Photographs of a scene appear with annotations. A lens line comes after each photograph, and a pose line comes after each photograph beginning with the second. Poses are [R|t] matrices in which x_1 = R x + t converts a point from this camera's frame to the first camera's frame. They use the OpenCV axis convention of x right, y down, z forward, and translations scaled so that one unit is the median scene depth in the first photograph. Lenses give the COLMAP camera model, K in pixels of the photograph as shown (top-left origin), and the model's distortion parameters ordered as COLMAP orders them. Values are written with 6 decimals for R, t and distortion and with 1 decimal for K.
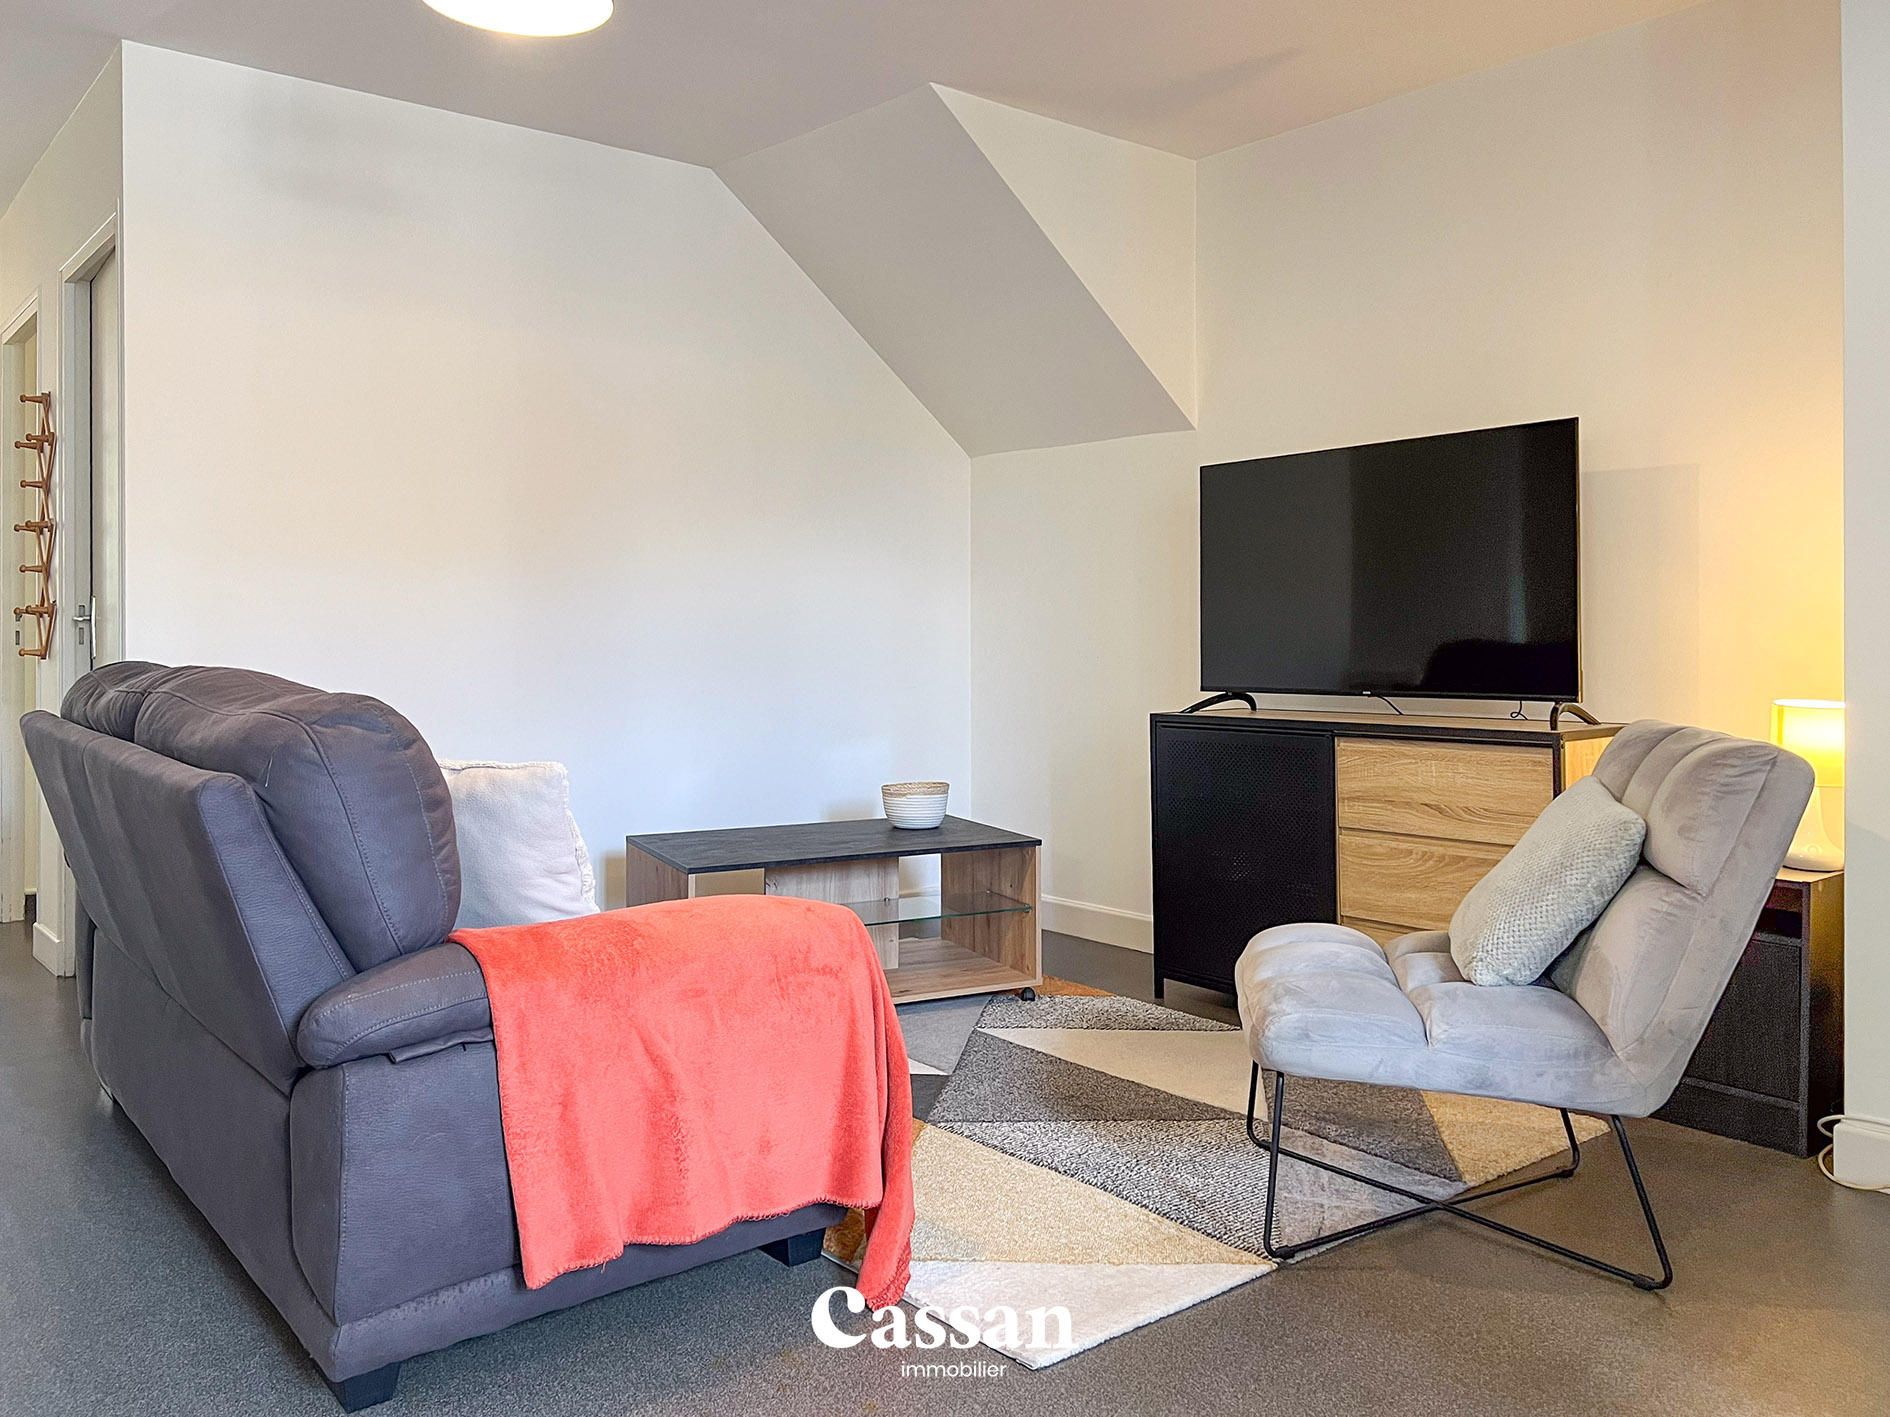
lens RADIAL K [[1426.3, 0, 945.0], [0, 1426.3, 708.5], [0, 0, 1]] dist [0.068615, 0.000820]
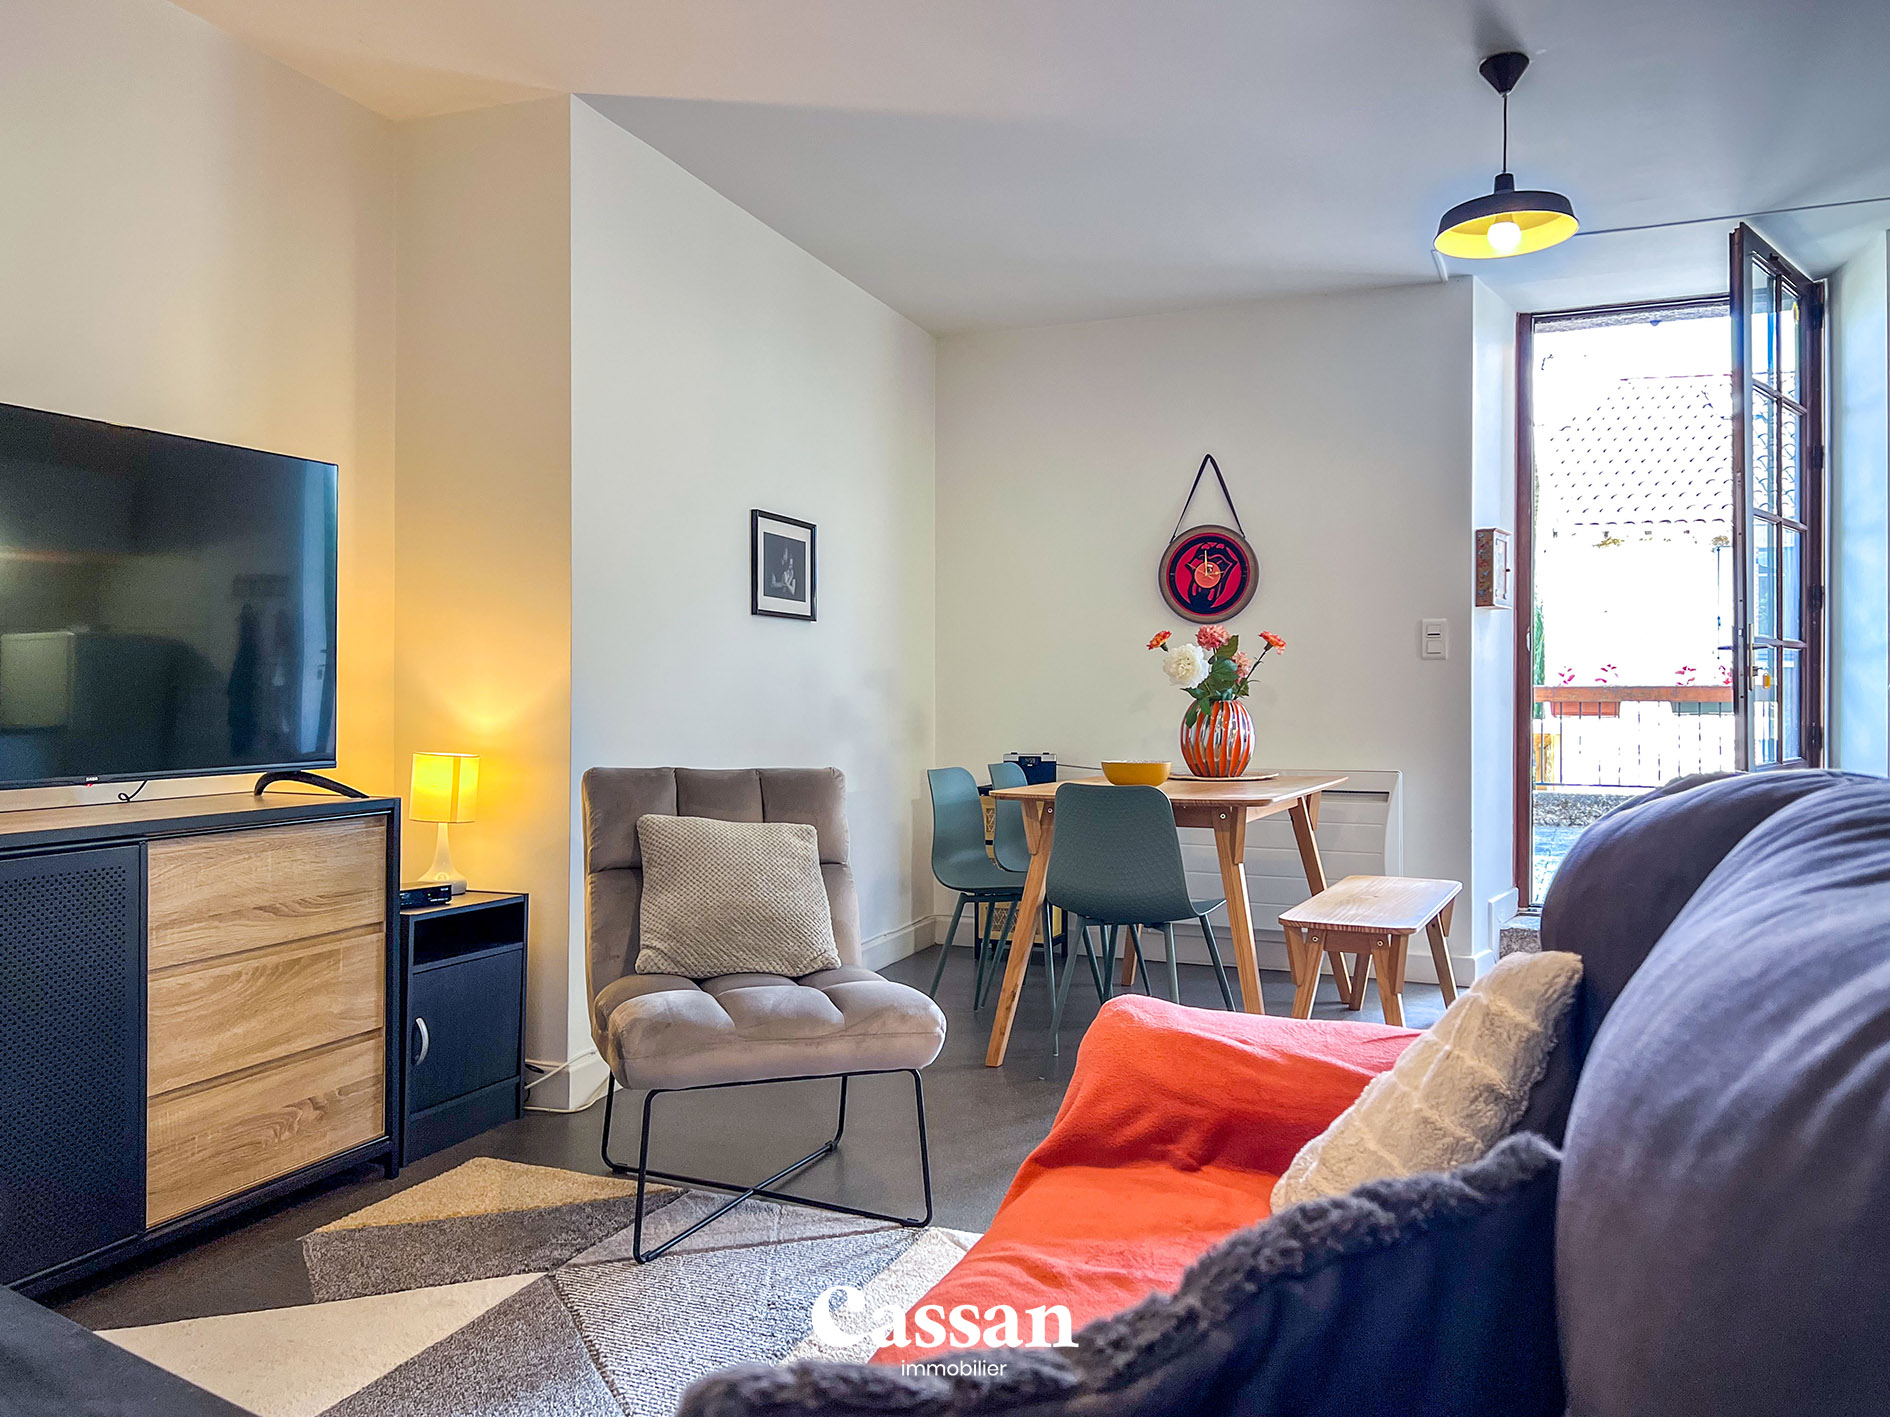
lens RADIAL K [[1426.3, 0, 945.0], [0, 1426.3, 708.5], [0, 0, 1]] dist [0.068615, 0.000820]
pose [[-0.499402, -0.001118, 0.866370, -0.549619], [0.036477, 0.999085, 0.022315, -0.047548], [-0.865602, 0.042746, -0.498904, 1.058514]]
